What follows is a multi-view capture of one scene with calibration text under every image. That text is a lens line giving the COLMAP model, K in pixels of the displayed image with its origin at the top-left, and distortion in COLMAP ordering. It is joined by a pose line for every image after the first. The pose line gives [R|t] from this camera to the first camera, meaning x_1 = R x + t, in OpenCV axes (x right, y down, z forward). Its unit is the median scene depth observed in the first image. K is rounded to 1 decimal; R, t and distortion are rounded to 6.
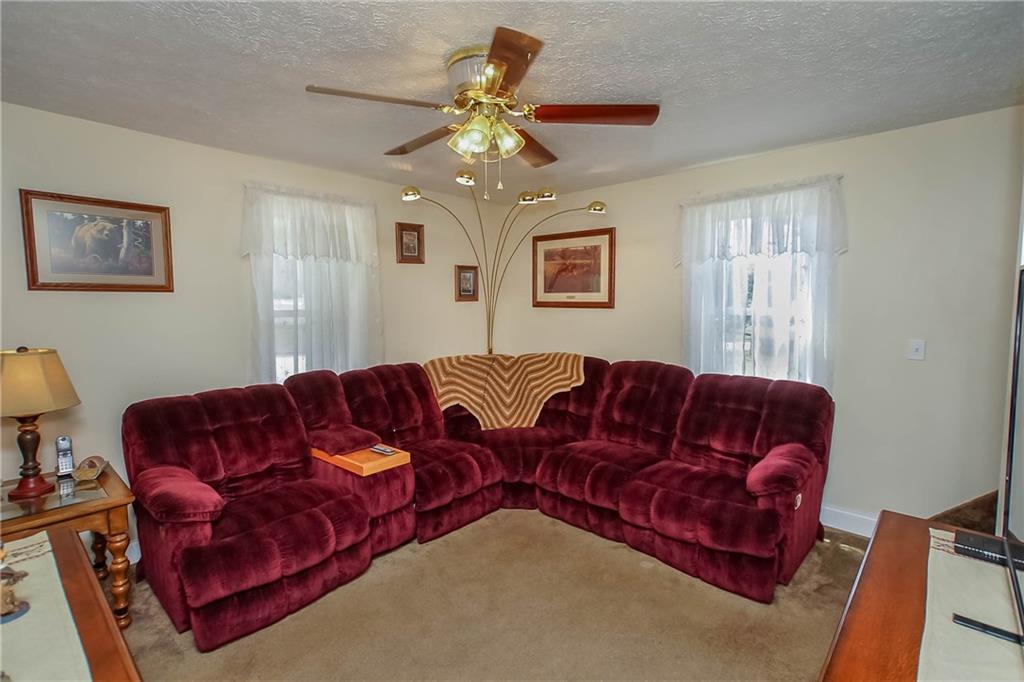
lens RADIAL K [[481.0, 0, 506.8], [0, 481.0, 335.9], [0, 0, 1]] dist [-0.021923, 0.030074]
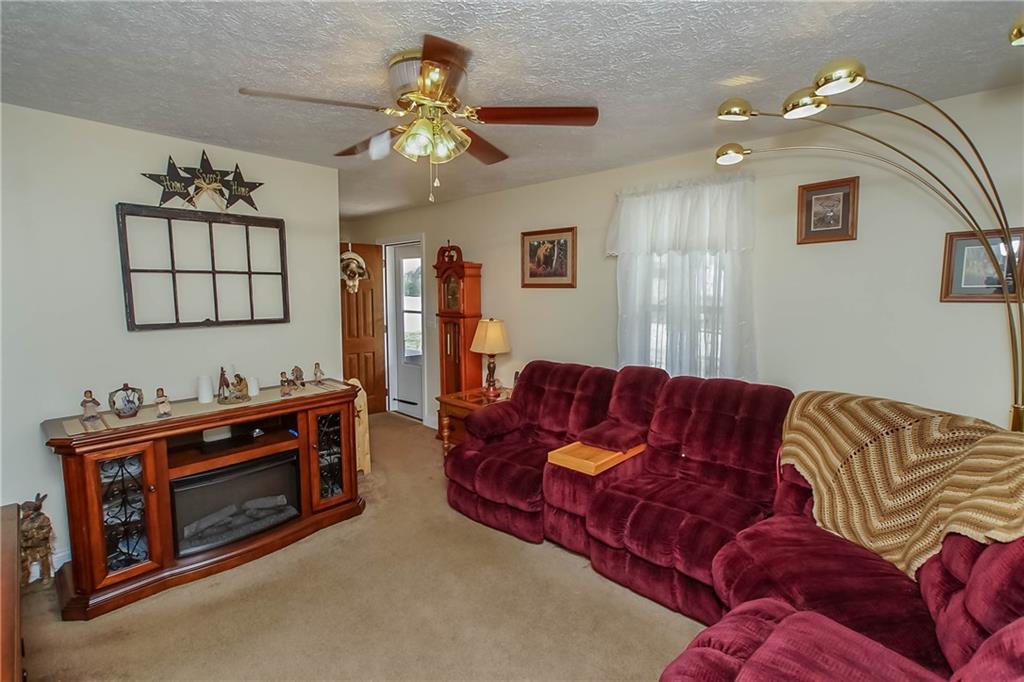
lens RADIAL K [[481.0, 0, 506.8], [0, 481.0, 335.9], [0, 0, 1]] dist [-0.021923, 0.030074]
pose [[-0.030471, 0.106254, -0.993872, 0.512351], [-0.070416, 0.991635, 0.108173, -0.066321], [0.997052, 0.073280, -0.022734, 0.620008]]
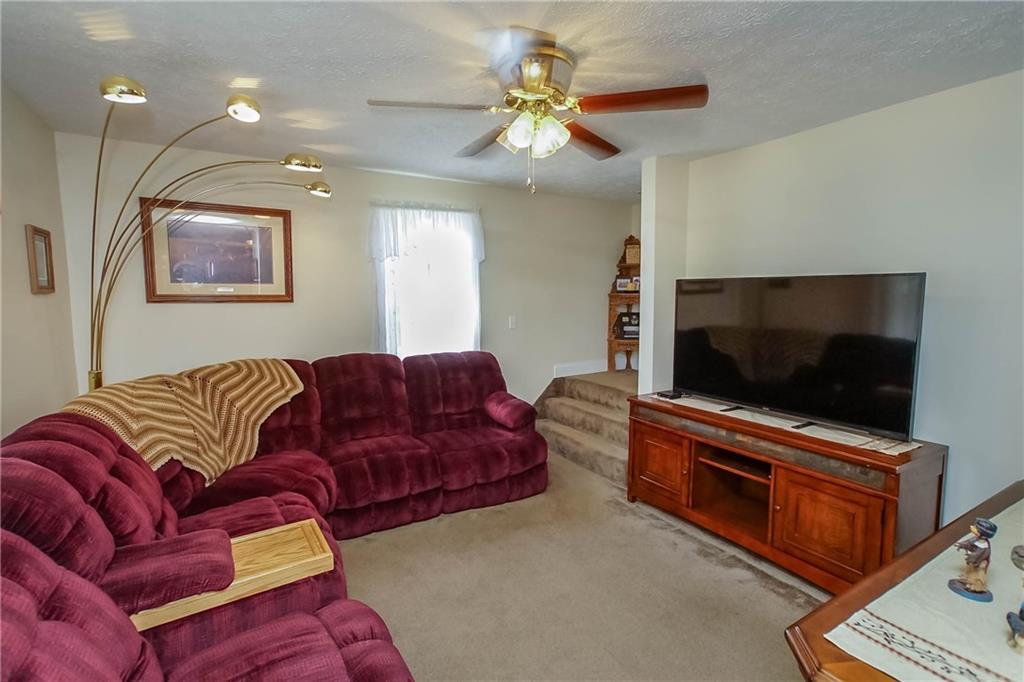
lens RADIAL K [[481.0, 0, 506.8], [0, 481.0, 335.9], [0, 0, 1]] dist [-0.021923, 0.030074]
pose [[0.278067, -0.077088, 0.957463, -0.555166], [0.071101, 0.995692, 0.059516, -0.021327], [-0.957926, 0.051527, 0.282350, 0.400666]]
